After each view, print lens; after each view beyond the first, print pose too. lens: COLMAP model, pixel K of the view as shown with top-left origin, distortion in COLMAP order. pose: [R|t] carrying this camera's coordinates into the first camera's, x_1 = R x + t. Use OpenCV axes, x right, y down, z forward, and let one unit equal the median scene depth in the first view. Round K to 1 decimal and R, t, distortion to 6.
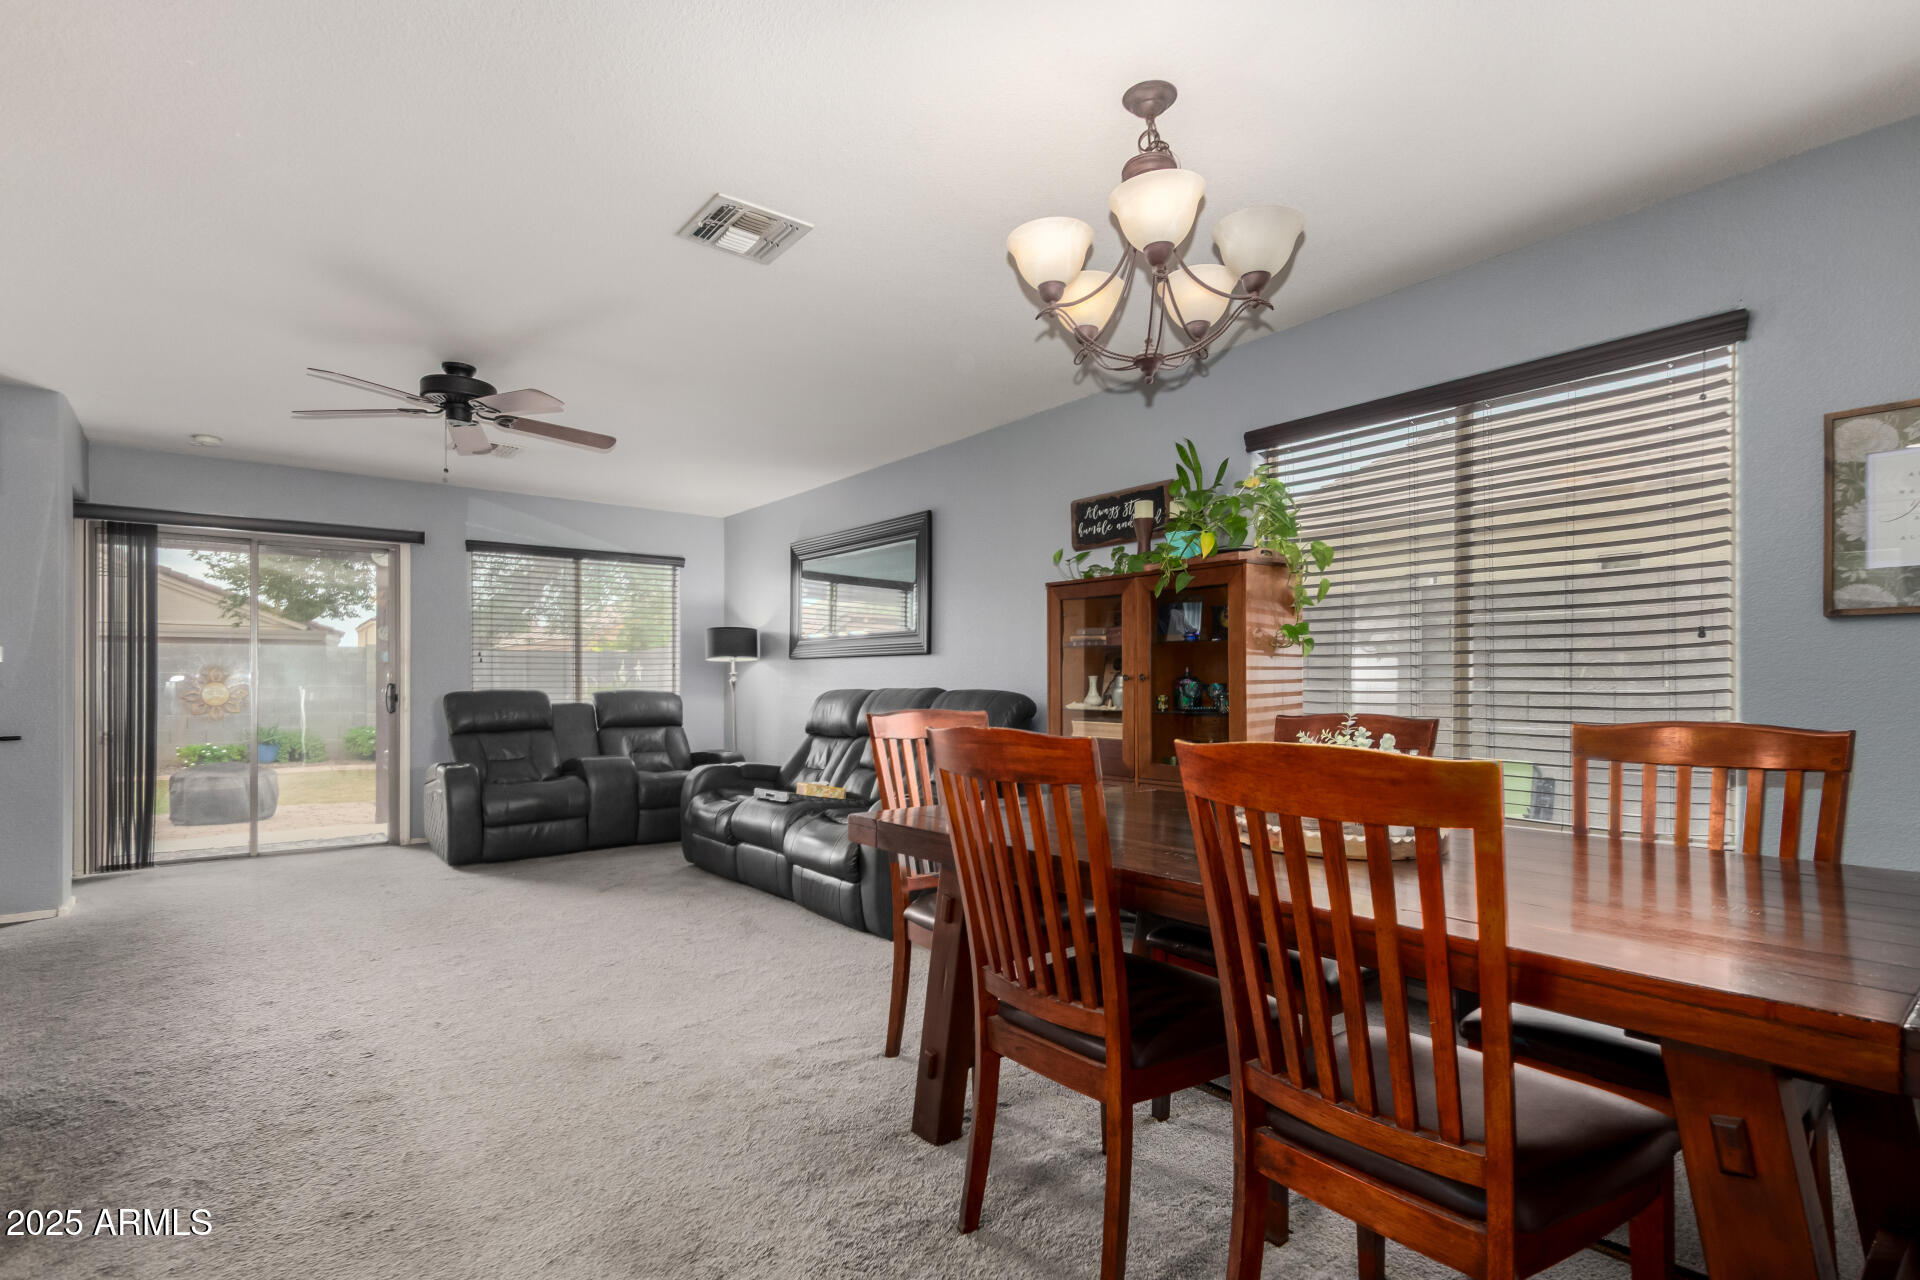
lens RADIAL K [[904.0, 0, 945.8], [0, 904.0, 673.6], [0, 0, 1]] dist [0.004306, -0.002586]
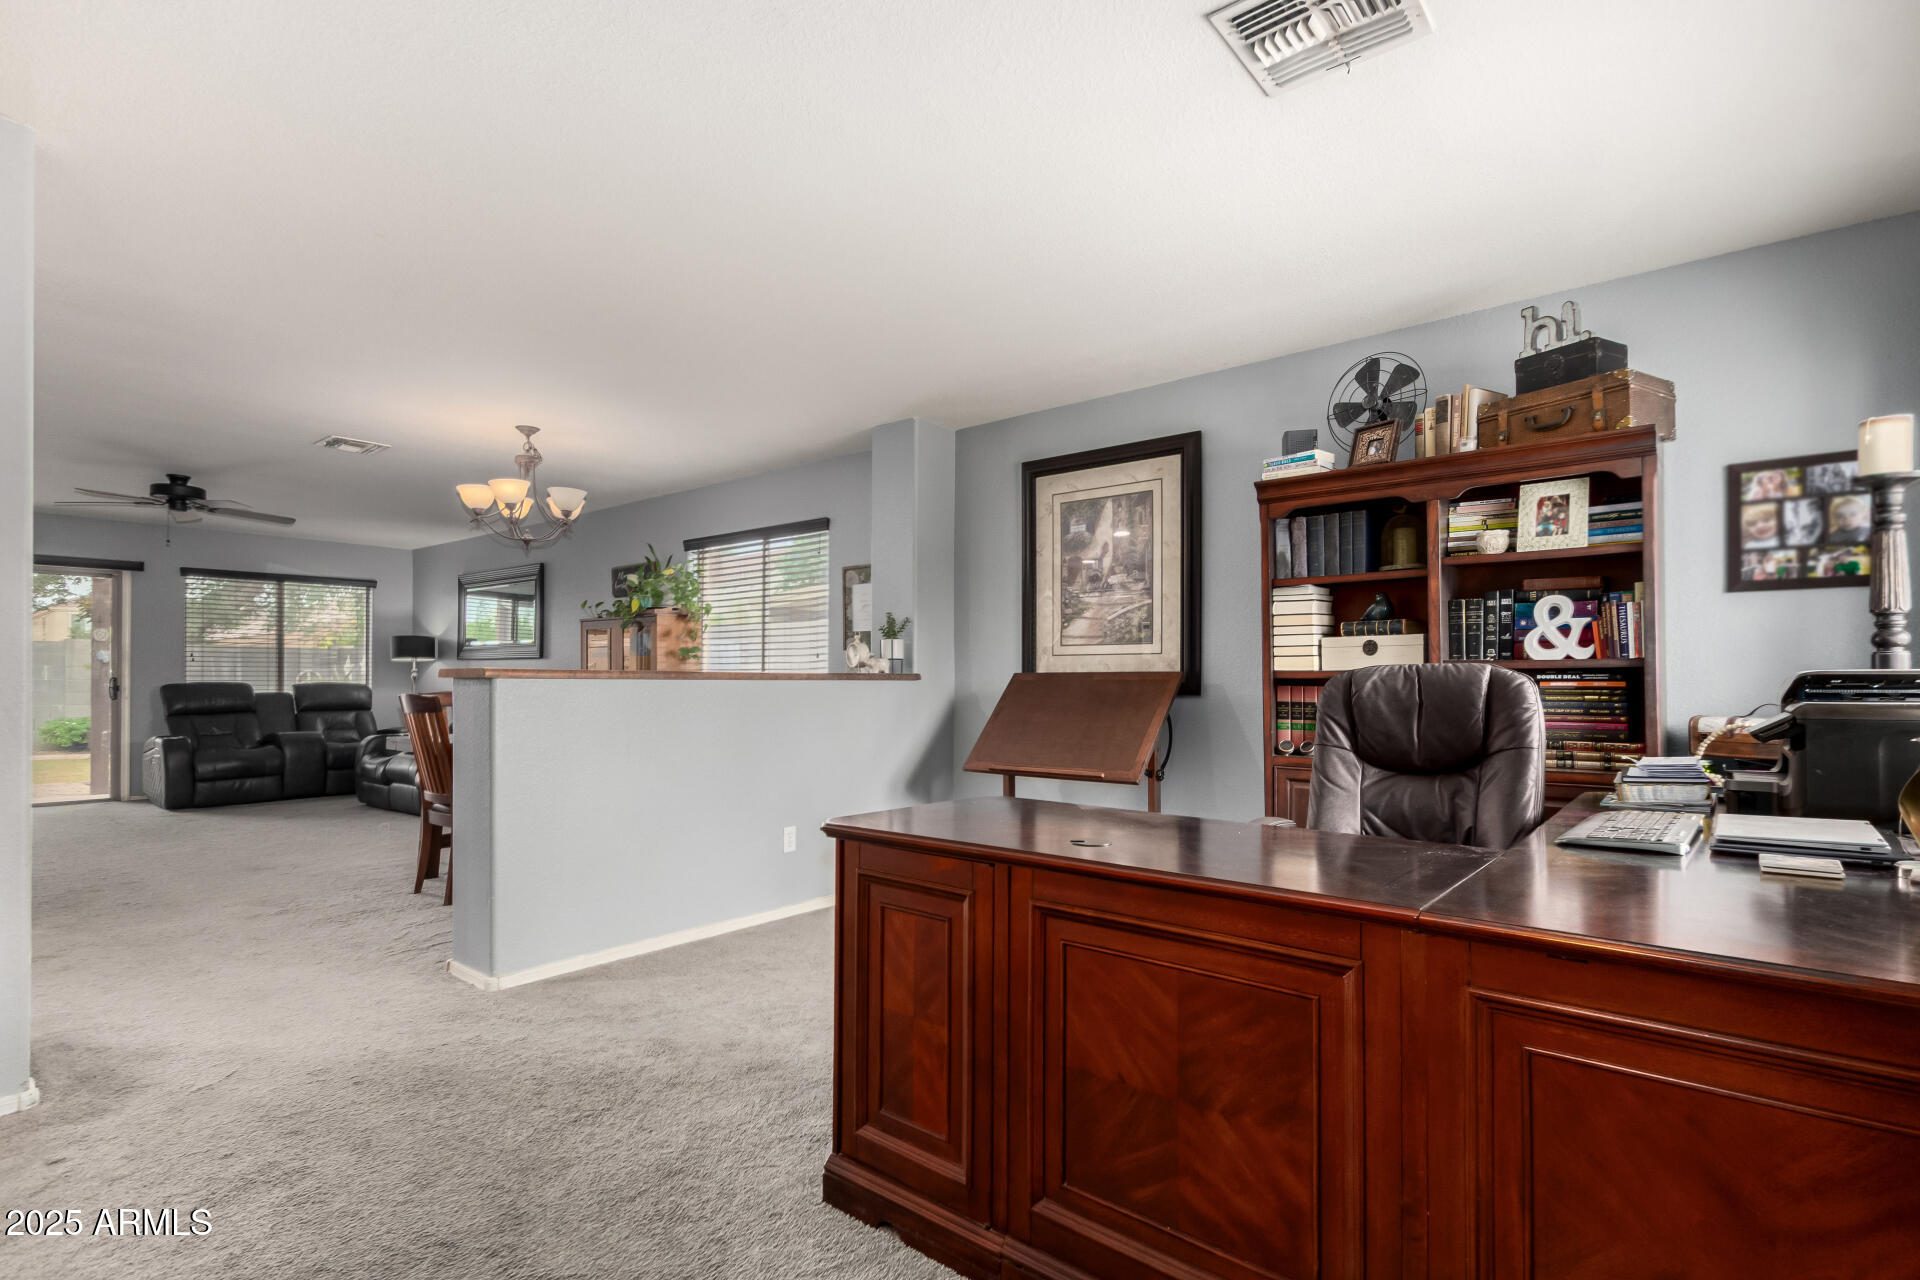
lens RADIAL K [[904.0, 0, 955.6], [0, 904.0, 665.3], [0, 0, 1]] dist [0.004306, -0.002586]
pose [[0.974728, 0.003794, 0.223365, 0.283646], [-0.003316, 0.999991, -0.002513, -0.007751], [-0.223373, 0.001709, 0.974732, -0.552480]]
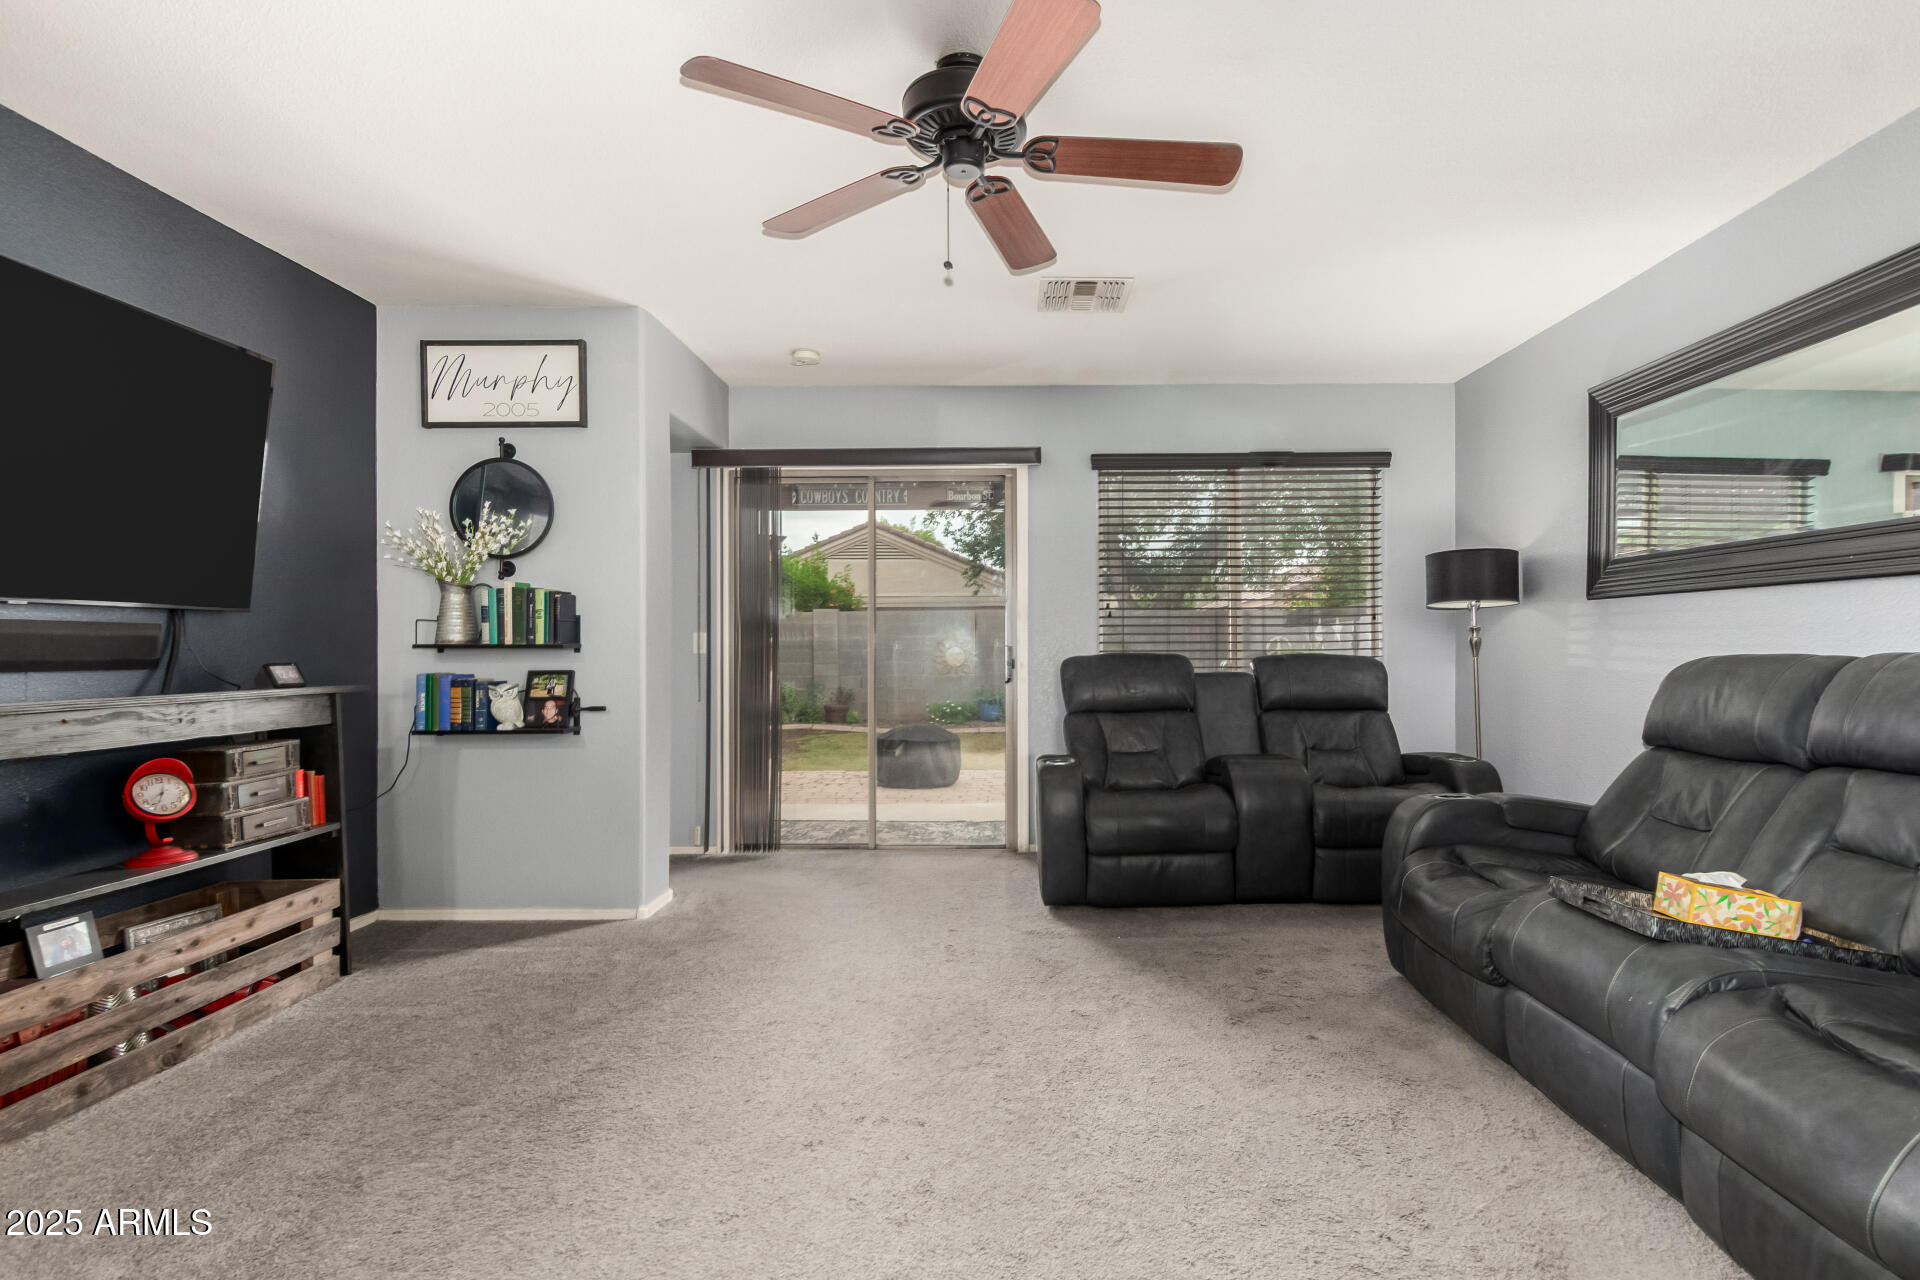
lens RADIAL K [[904.0, 0, 1034.4], [0, 904.0, 660.8], [0, 0, 1]] dist [0.004306, -0.002586]
pose [[0.790015, 0.006709, -0.613051, -0.112868], [0.010687, 0.999637, 0.024711, 0.005200], [0.612994, -0.026074, 0.789657, 0.398453]]
